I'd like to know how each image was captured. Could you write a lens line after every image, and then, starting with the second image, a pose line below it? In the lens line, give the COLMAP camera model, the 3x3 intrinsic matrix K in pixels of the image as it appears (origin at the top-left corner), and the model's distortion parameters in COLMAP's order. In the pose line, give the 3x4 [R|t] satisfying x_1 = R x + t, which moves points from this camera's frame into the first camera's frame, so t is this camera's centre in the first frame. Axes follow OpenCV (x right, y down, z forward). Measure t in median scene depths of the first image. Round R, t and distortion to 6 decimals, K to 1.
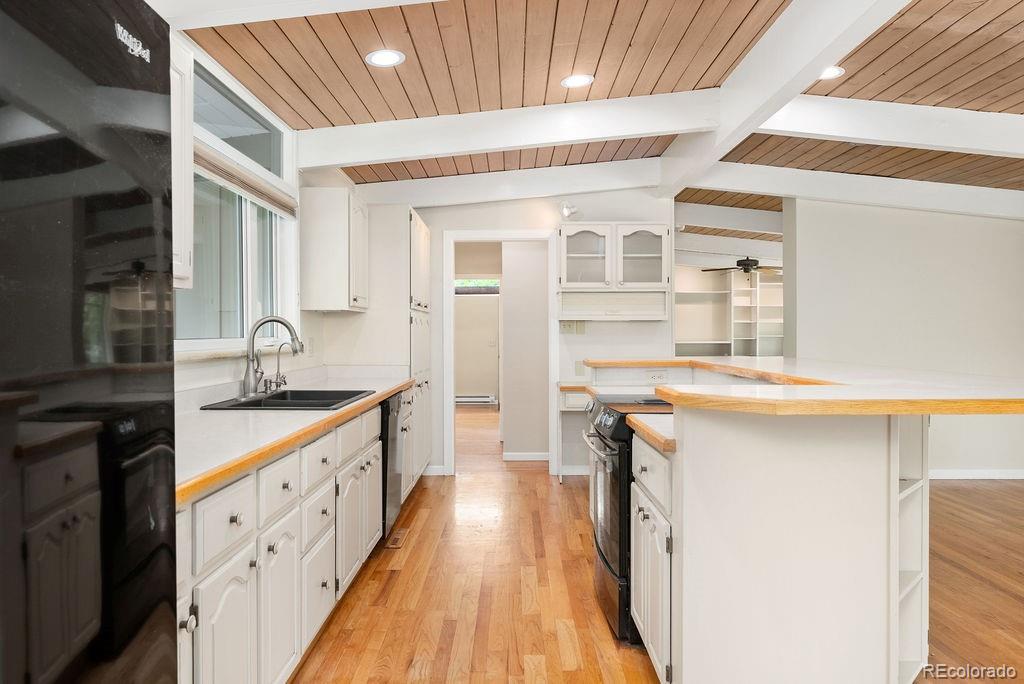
lens RADIAL K [[671.0, 0, 509.7], [0, 671.0, 339.4], [0, 0, 1]] dist [-0.002247, -0.000150]
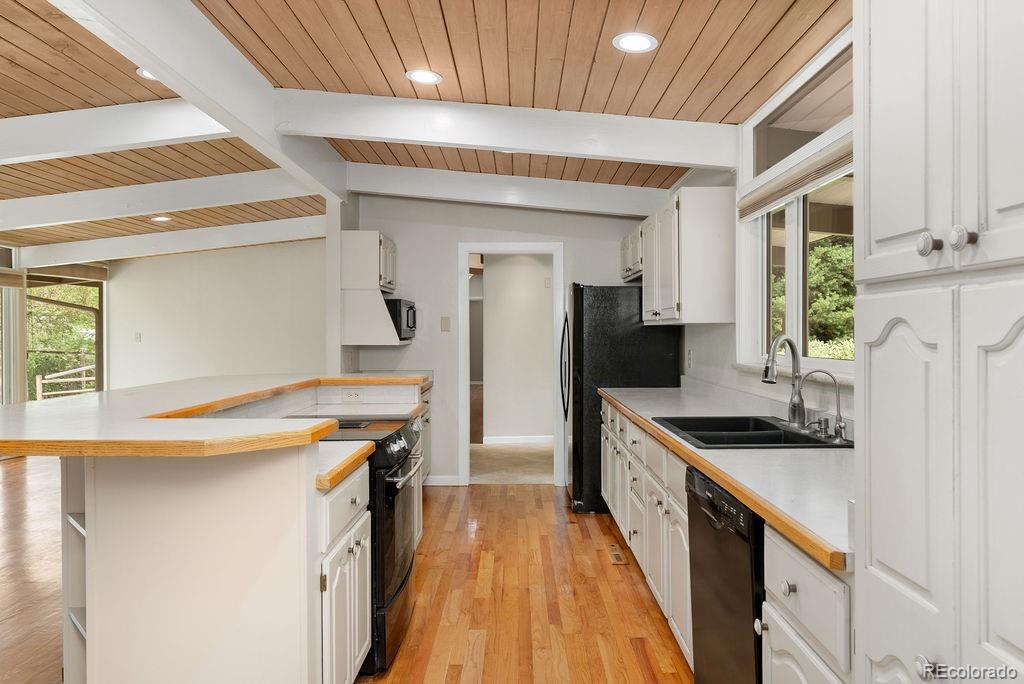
lens RADIAL K [[671.0, 0, 511.1], [0, 671.0, 338.9], [0, 0, 1]] dist [-0.002247, -0.000150]
pose [[-0.999971, 0.003683, 0.006684, -0.021076], [0.003751, 0.999940, 0.010245, -0.031836], [-0.006646, 0.010270, -0.999925, 1.603319]]
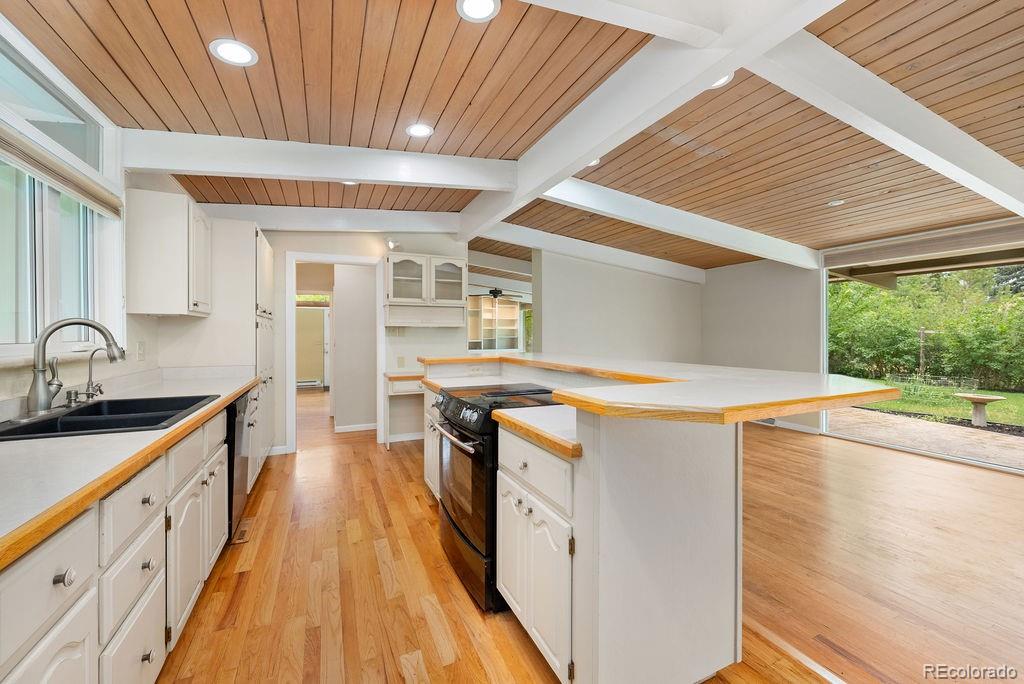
lens RADIAL K [[406.5, 0, 512.5], [0, 406.5, 335.5], [0, 0, 1]] dist [-0.003102, -0.001471]
pose [[0.907018, -0.000410, 0.421092, -0.057143], [0.003743, 0.999968, -0.007090, -0.006182], [-0.421076, 0.008007, 0.906990, 0.258063]]
